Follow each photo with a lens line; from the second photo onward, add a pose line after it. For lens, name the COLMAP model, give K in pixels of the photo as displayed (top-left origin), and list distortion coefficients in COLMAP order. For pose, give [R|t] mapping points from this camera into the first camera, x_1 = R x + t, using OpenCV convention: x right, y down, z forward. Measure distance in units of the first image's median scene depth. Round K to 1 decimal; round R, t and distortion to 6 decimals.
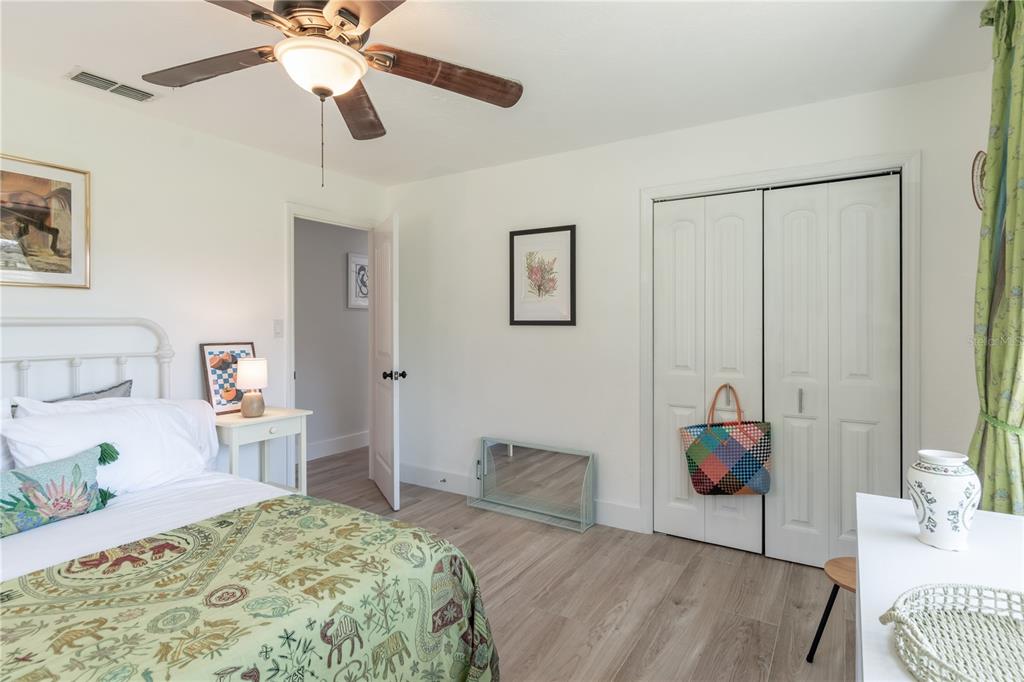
lens RADIAL K [[500.2, 0, 511.8], [0, 500.2, 338.2], [0, 0, 1]] dist [0.000831, -0.000906]
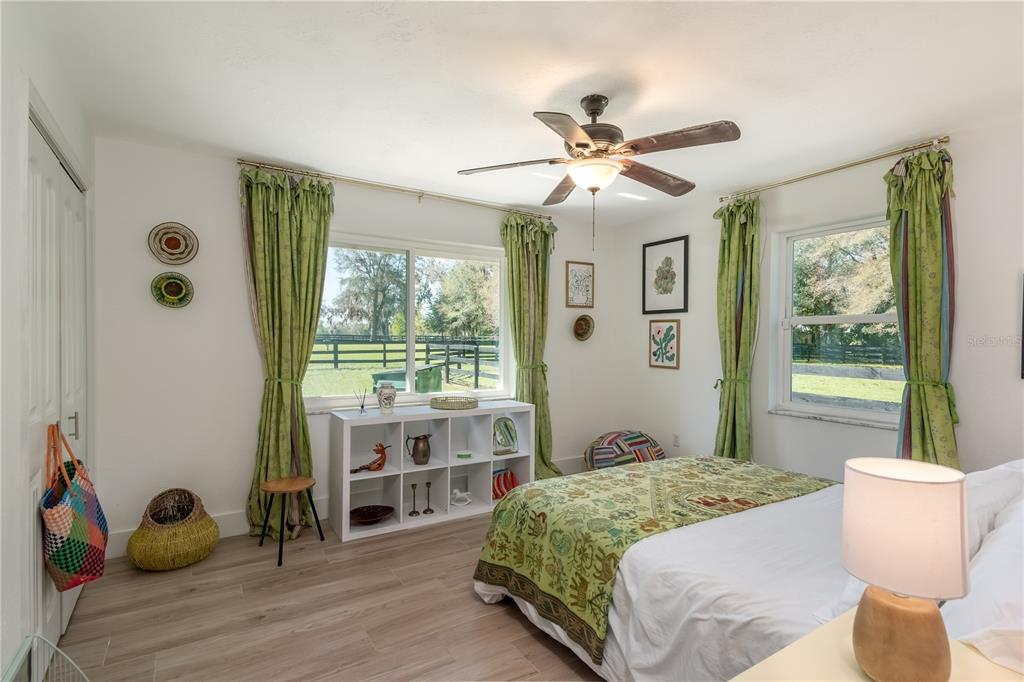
lens RADIAL K [[500.2, 0, 511.0], [0, 500.2, 335.8], [0, 0, 1]] dist [0.000831, -0.000906]
pose [[-0.894731, 0.001495, 0.446602, -0.795481], [0.008879, 0.999856, 0.014441, -0.060016], [-0.446517, 0.016887, -0.894616, 2.347605]]
